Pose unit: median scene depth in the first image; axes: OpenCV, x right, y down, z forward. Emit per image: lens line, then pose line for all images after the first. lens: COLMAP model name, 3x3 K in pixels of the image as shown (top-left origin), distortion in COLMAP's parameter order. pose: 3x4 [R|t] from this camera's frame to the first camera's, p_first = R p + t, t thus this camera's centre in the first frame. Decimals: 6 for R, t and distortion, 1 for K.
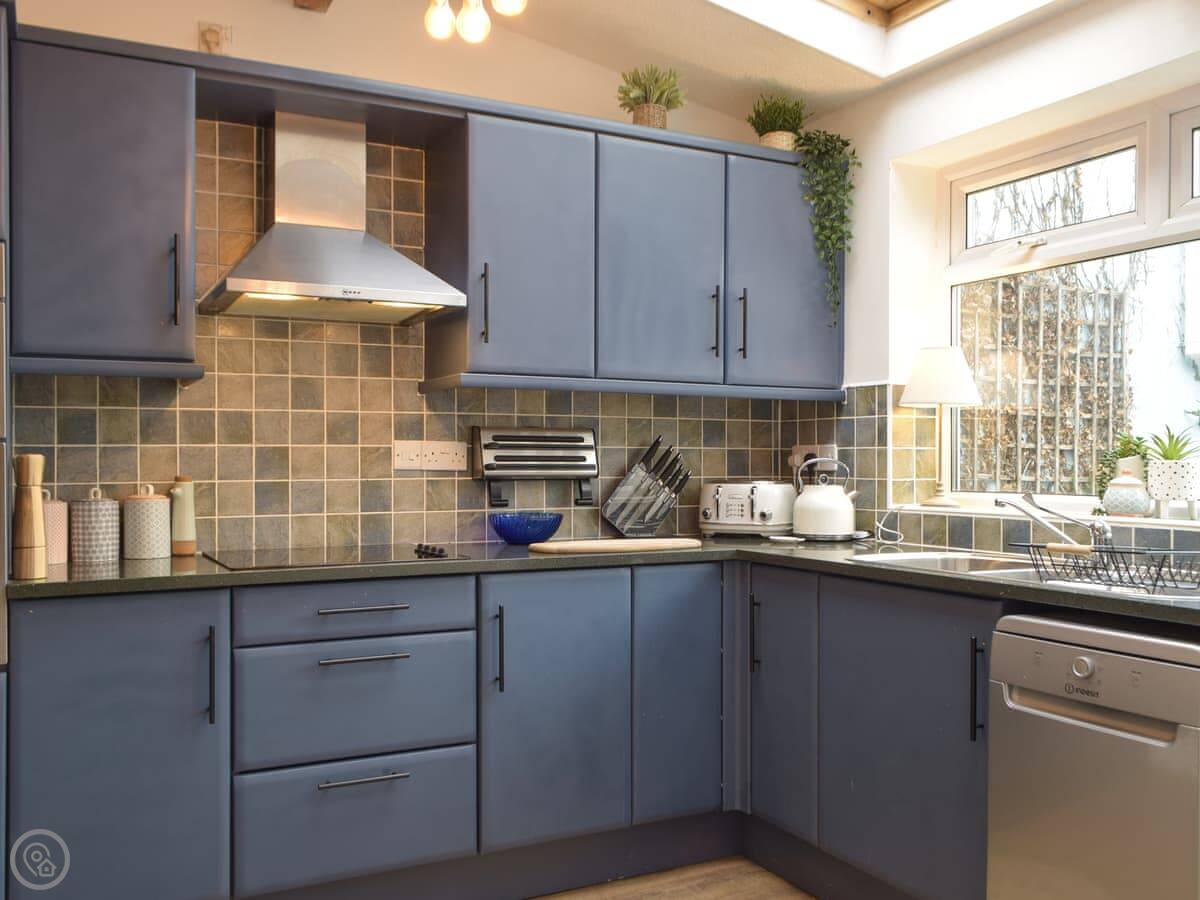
lens RADIAL K [[1105.7, 0, 600.6], [0, 1105.7, 465.2], [0, 0, 1]] dist [0.008951, 0.008314]
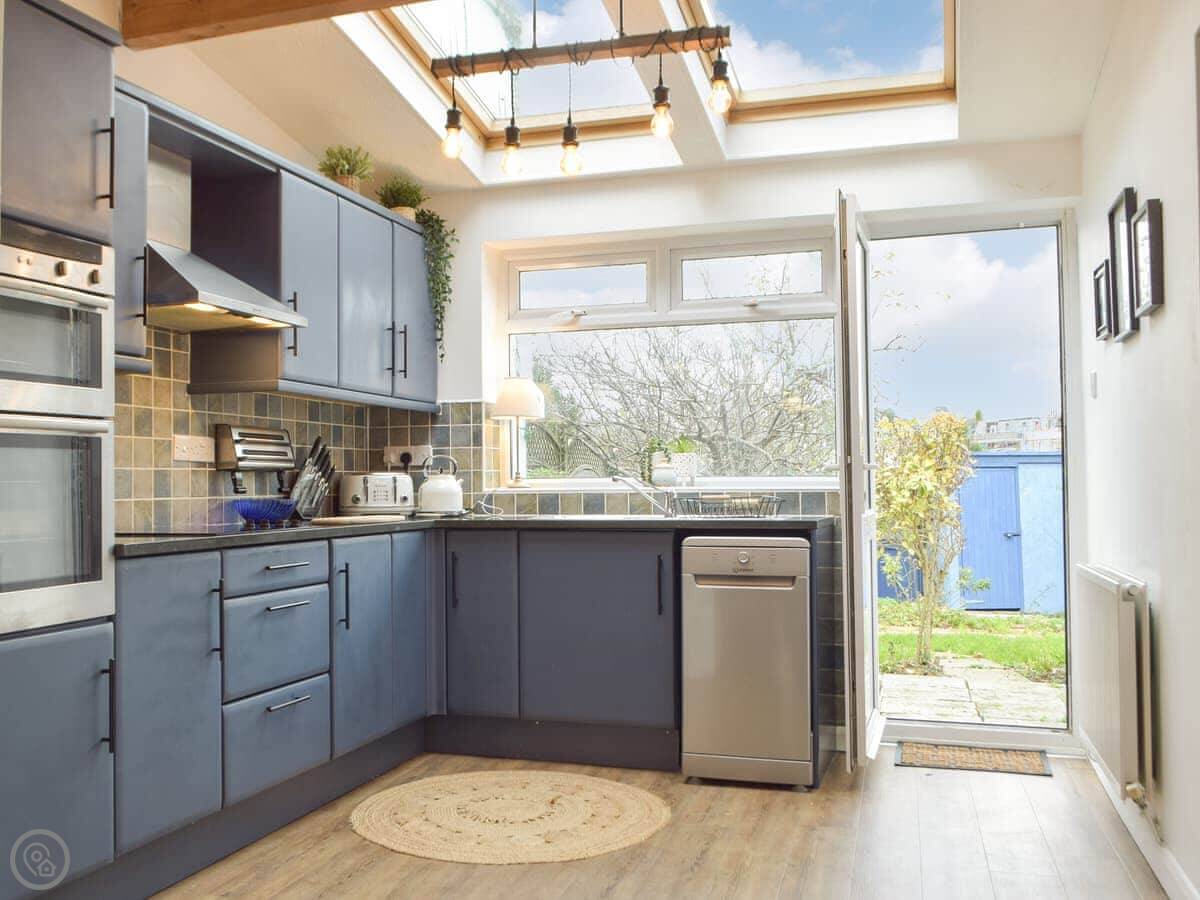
lens RADIAL K [[1187.2, 0, 600.0], [0, 1187.2, 450.0], [0, 0, 1]] dist [0.002167, -0.014086]
pose [[0.699452, 0.010533, 0.714602, -0.715309], [0.014587, 0.999473, -0.029011, 0.033364], [-0.714531, 0.030716, 0.698929, -0.147915]]
